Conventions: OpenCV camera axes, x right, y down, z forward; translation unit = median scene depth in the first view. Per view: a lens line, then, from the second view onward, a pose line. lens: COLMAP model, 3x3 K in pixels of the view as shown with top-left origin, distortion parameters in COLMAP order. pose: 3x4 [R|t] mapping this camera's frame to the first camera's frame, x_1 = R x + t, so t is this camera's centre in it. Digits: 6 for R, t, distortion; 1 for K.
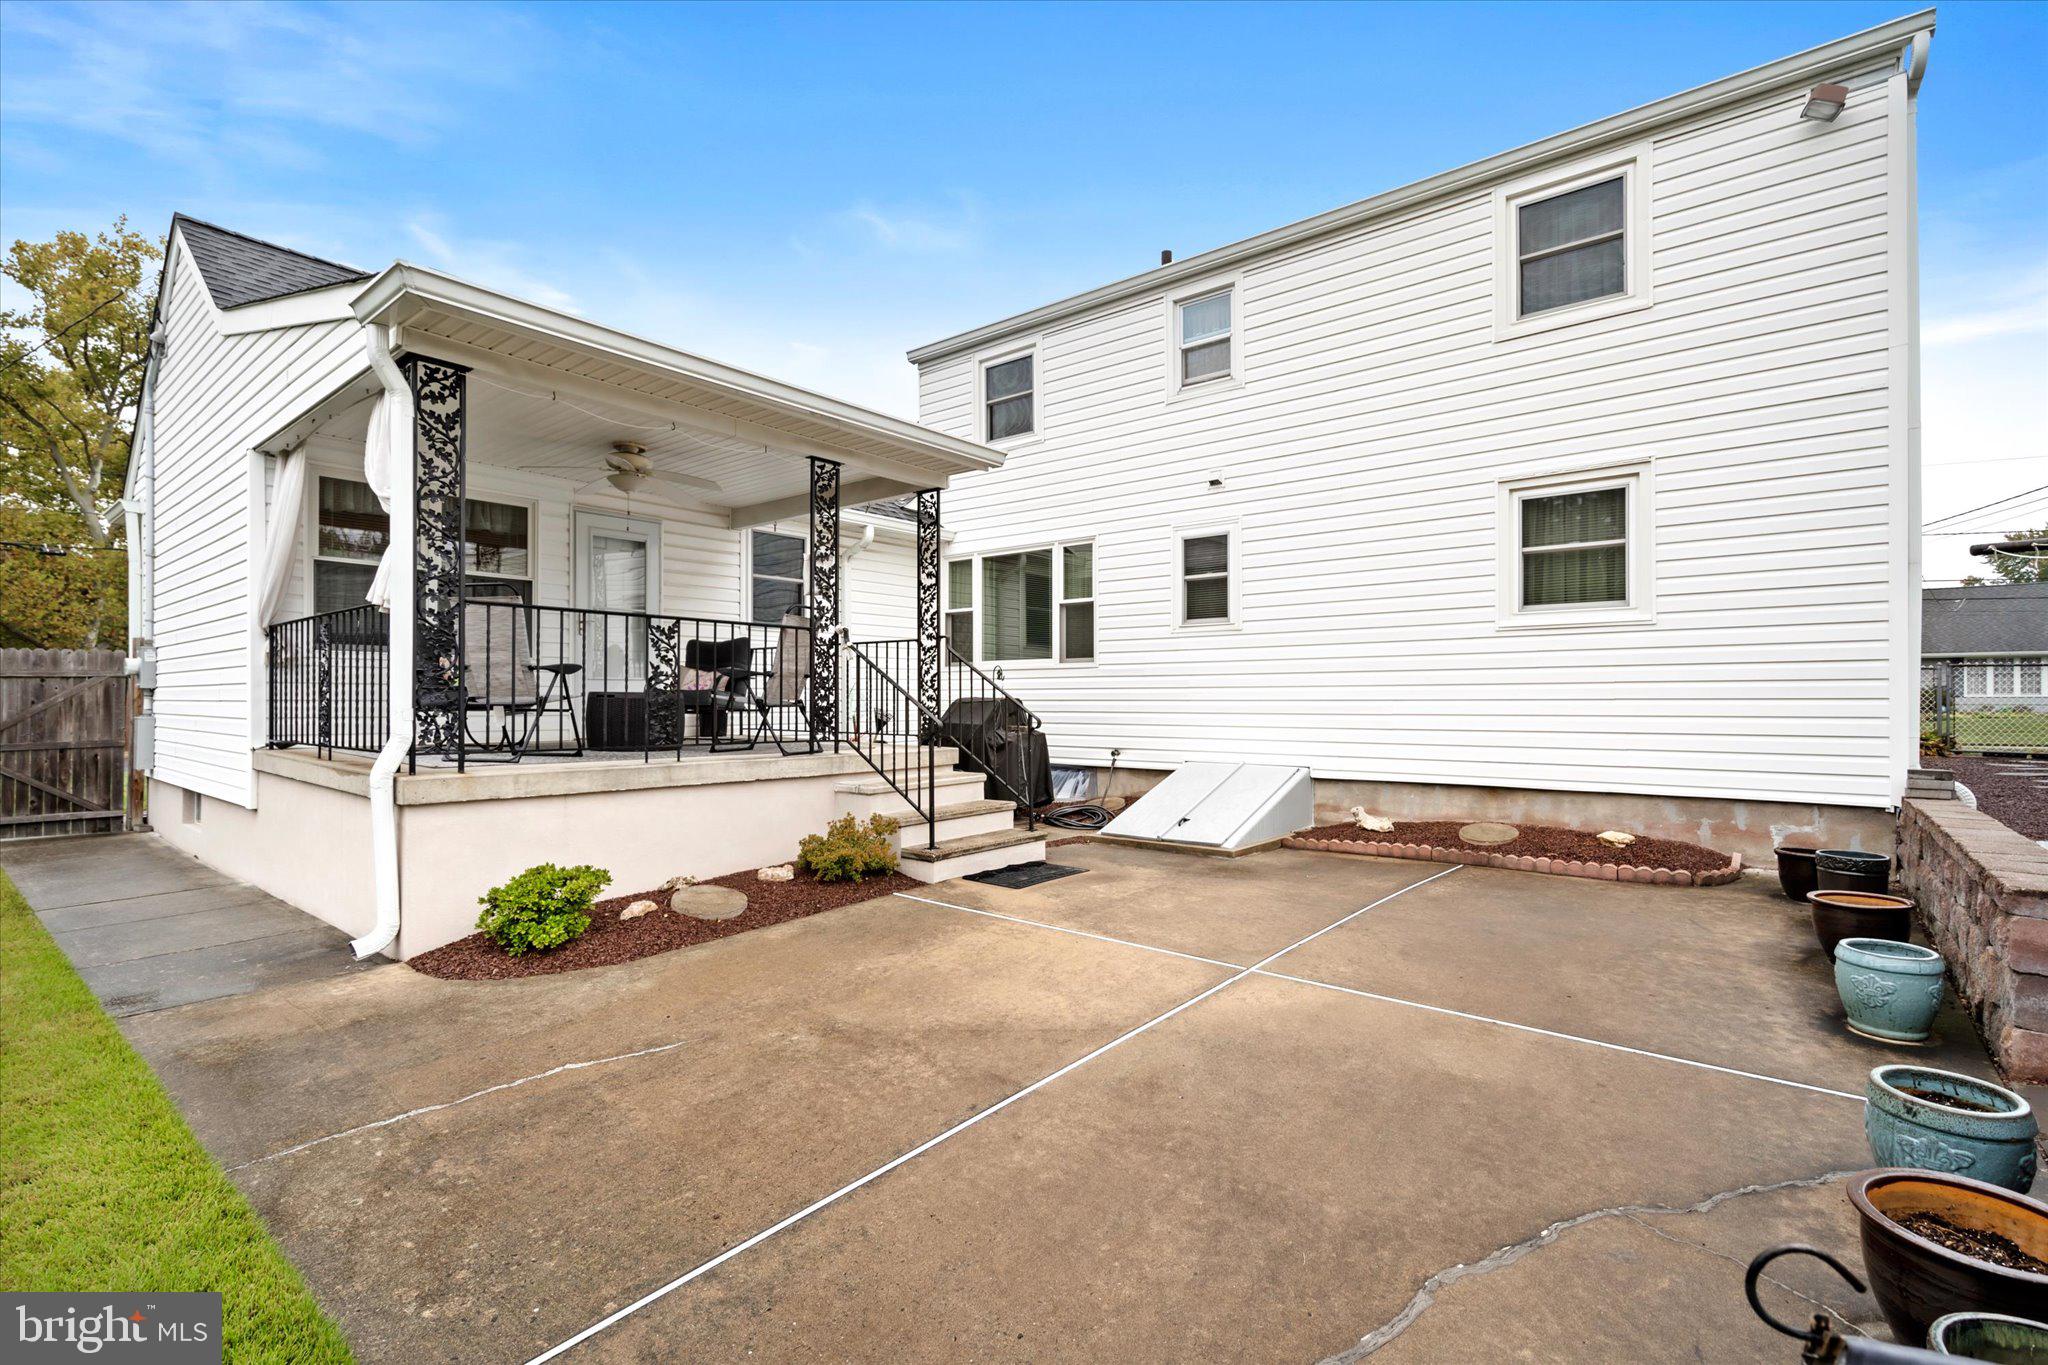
lens RADIAL K [[967.1, 0, 1024.0], [0, 967.1, 682.5], [0, 0, 1]] dist [-0.000160, 0.000600]
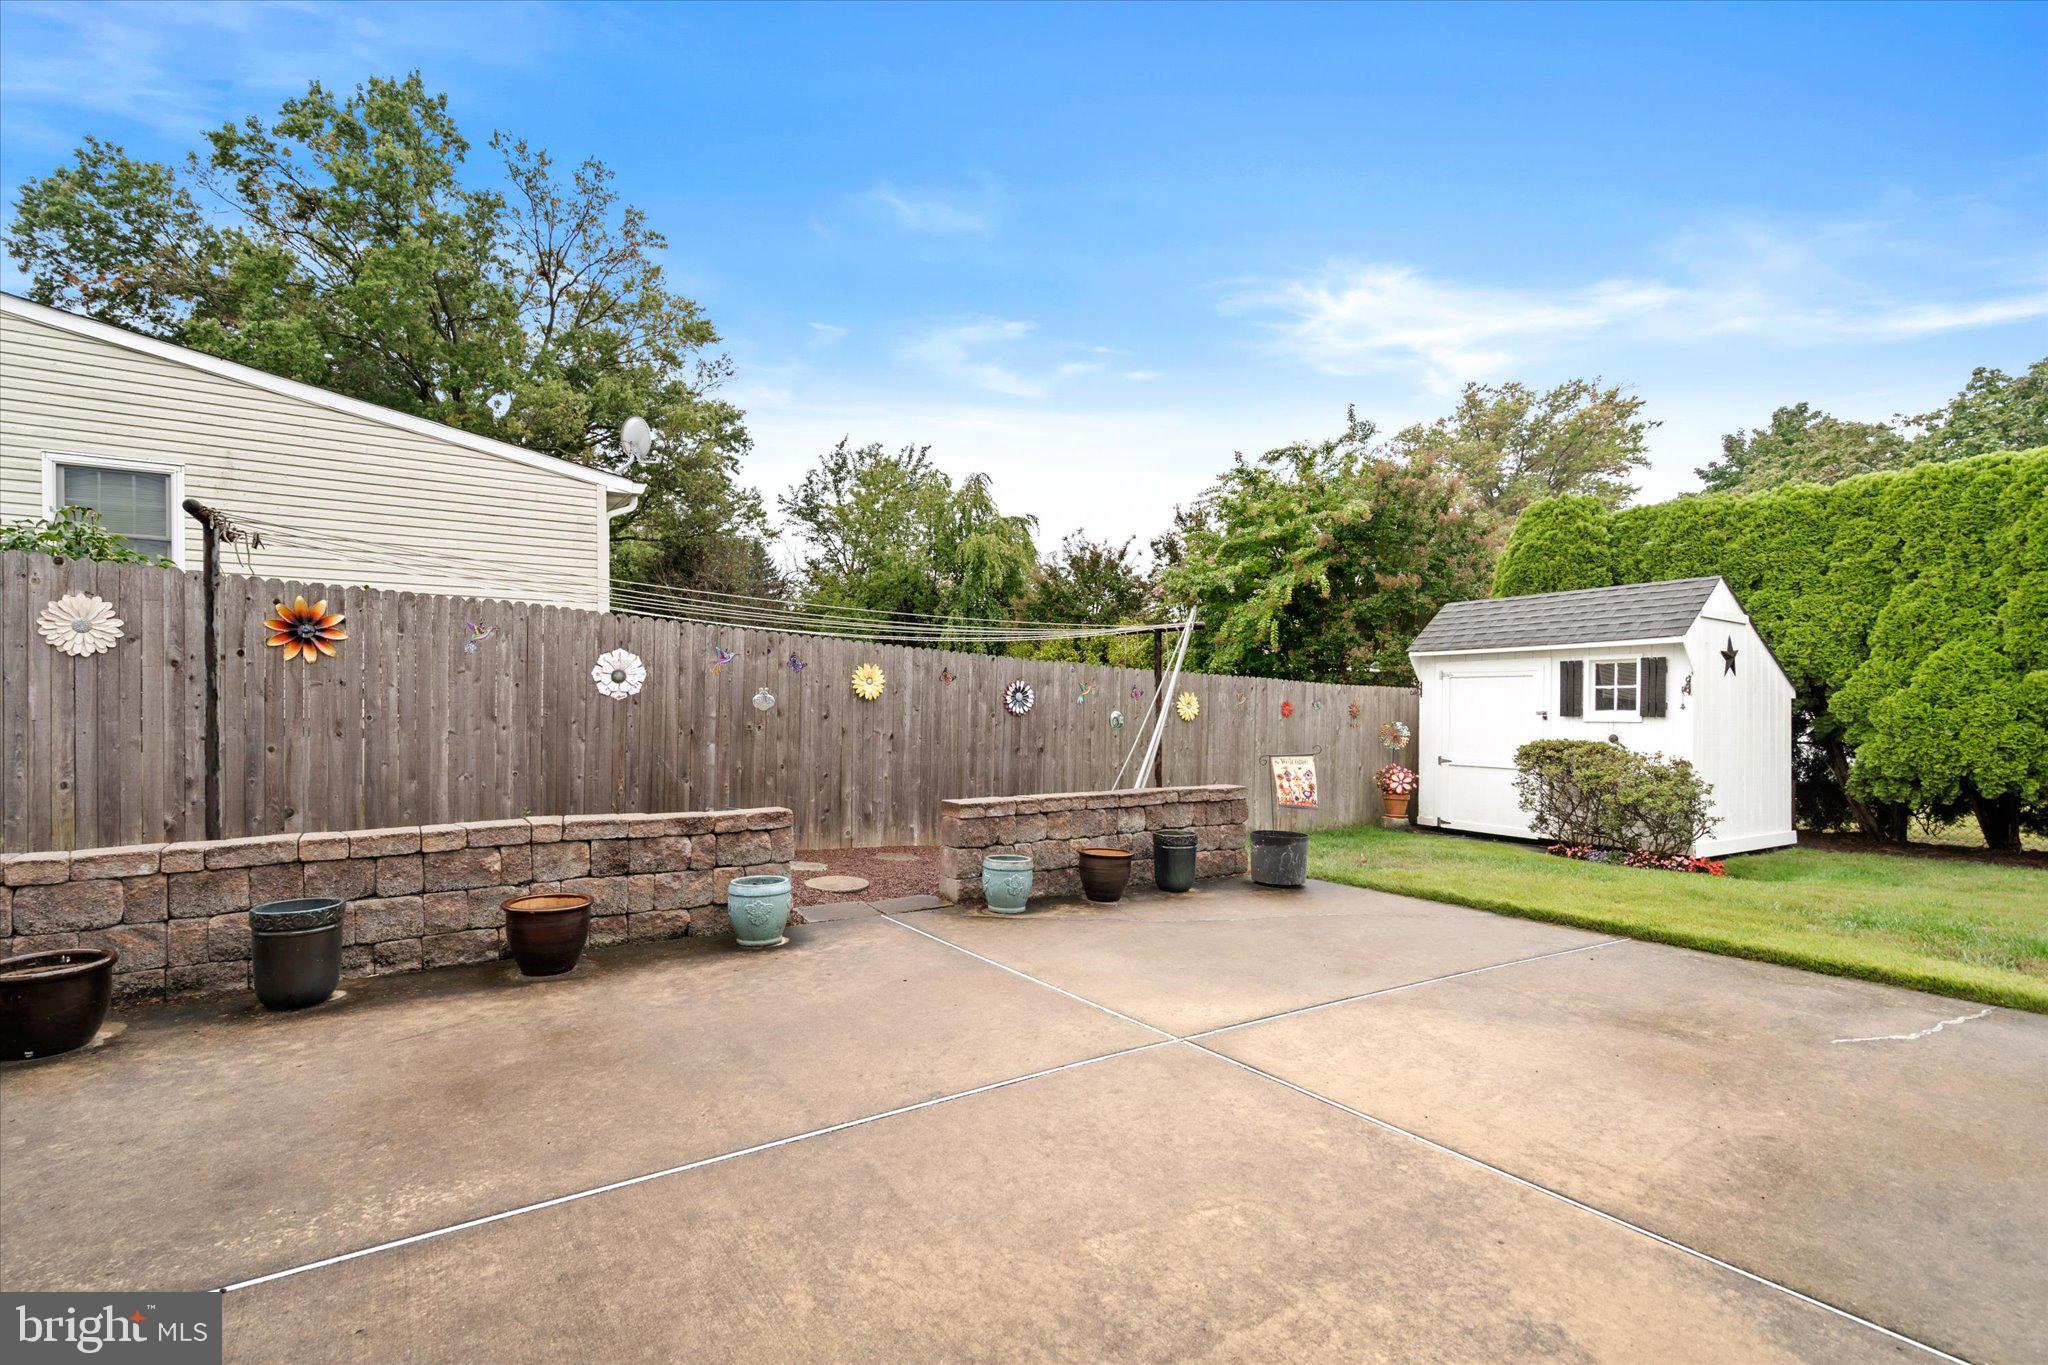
lens RADIAL K [[967.1, 0, 1024.0], [0, 967.1, 682.5], [0, 0, 1]] dist [-0.000160, 0.000600]
pose [[-0.961394, 0.001449, 0.275172, 0.154905], [-0.006978, 0.999536, -0.029644, 0.034885], [-0.275087, -0.030420, -0.960938, 1.995990]]
